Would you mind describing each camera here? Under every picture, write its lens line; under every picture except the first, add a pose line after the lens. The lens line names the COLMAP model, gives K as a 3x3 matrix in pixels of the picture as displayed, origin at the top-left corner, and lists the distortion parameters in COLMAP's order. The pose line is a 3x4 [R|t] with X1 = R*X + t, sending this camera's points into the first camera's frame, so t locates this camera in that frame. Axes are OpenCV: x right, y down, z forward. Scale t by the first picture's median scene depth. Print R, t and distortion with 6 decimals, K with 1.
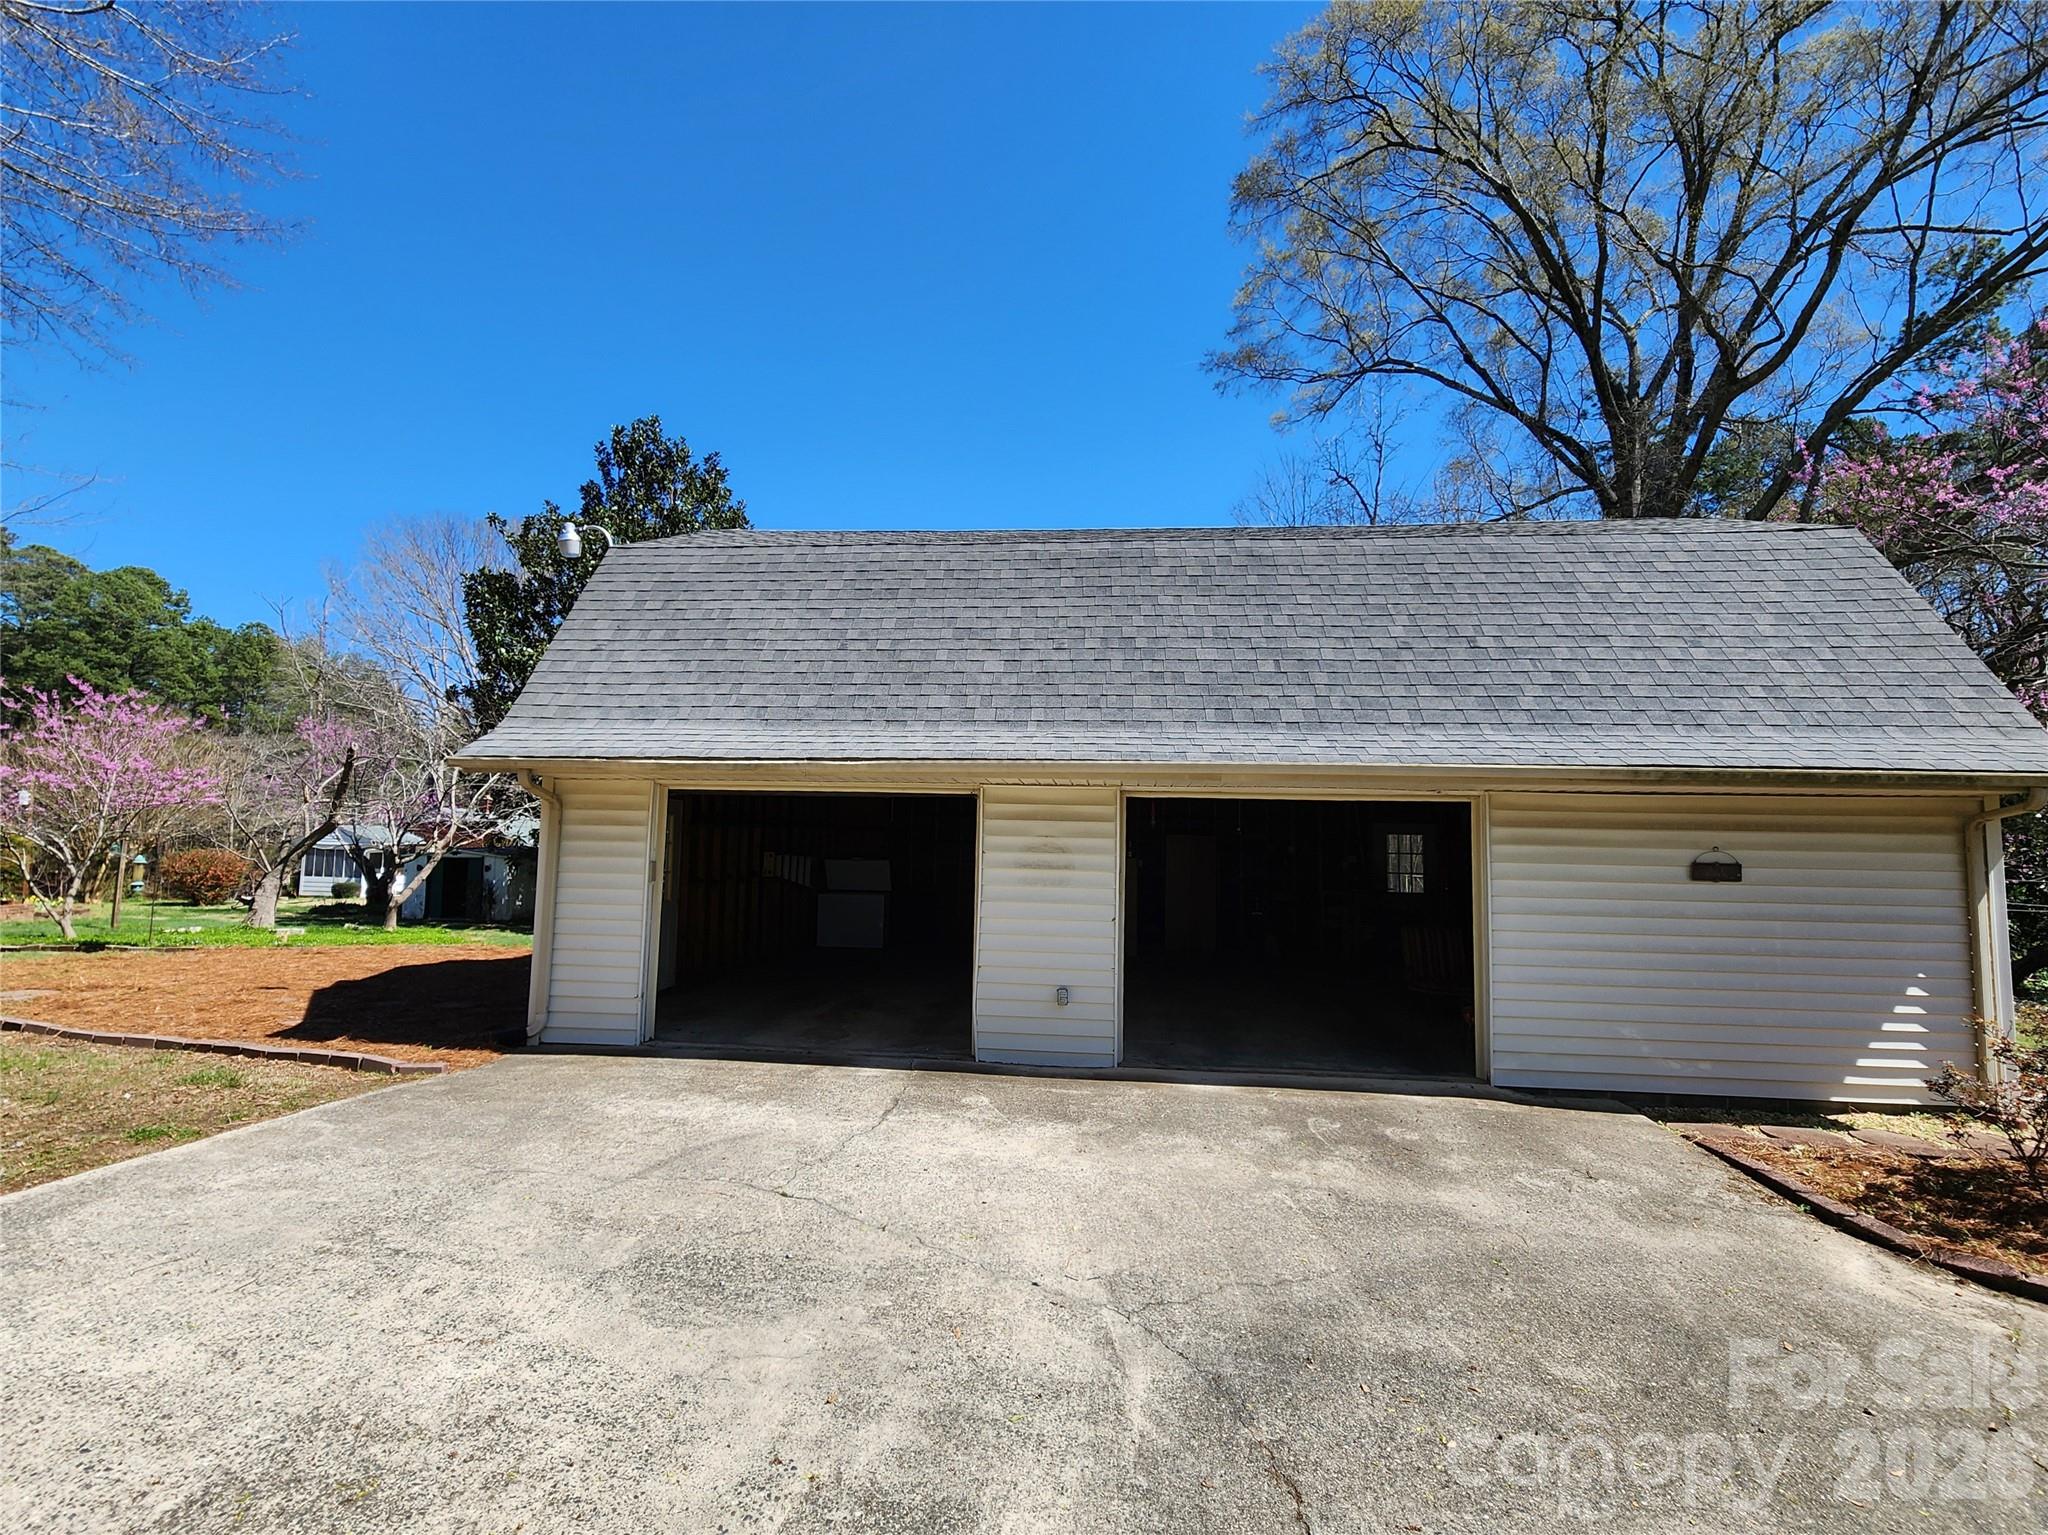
lens RADIAL K [[889.6, 0, 1024.0], [0, 889.6, 767.5], [0, 0, 1]] dist [0.001100, 0.000045]
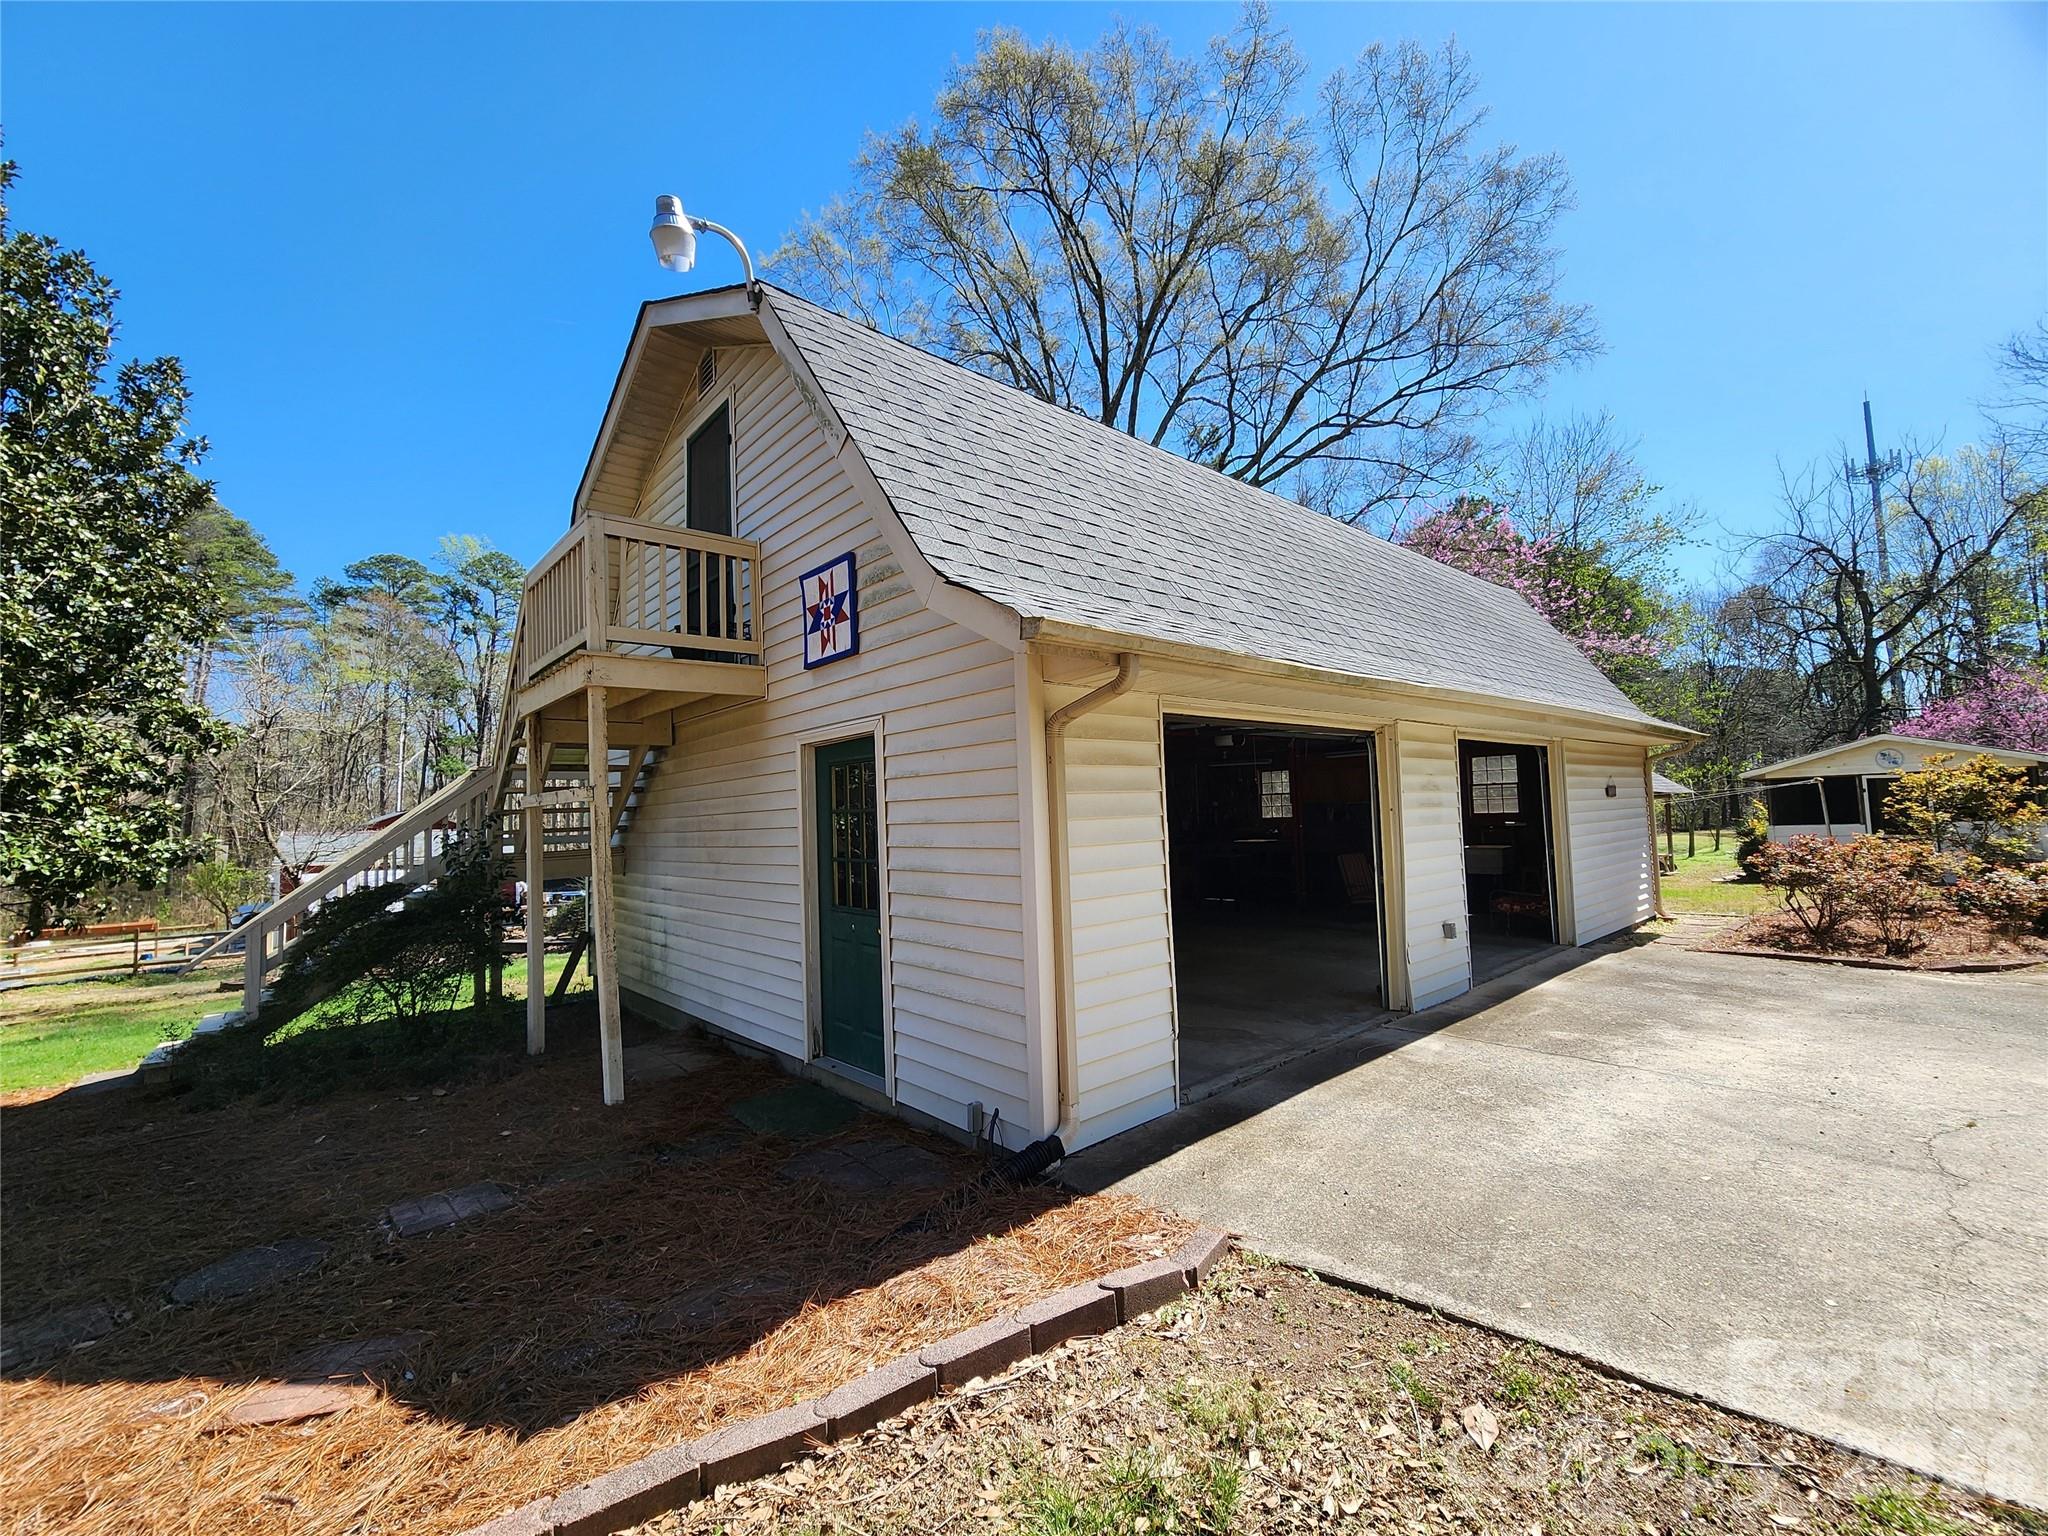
lens RADIAL K [[836.6, 0, 1024.0], [0, 836.6, 768.0], [0, 0, 1]] dist [0.000606, -0.000051]
pose [[0.686020, -0.003742, 0.727573, -1.028698], [-0.007986, 0.999888, 0.012673, 0.066225], [-0.727539, -0.014504, 0.685913, 0.729960]]
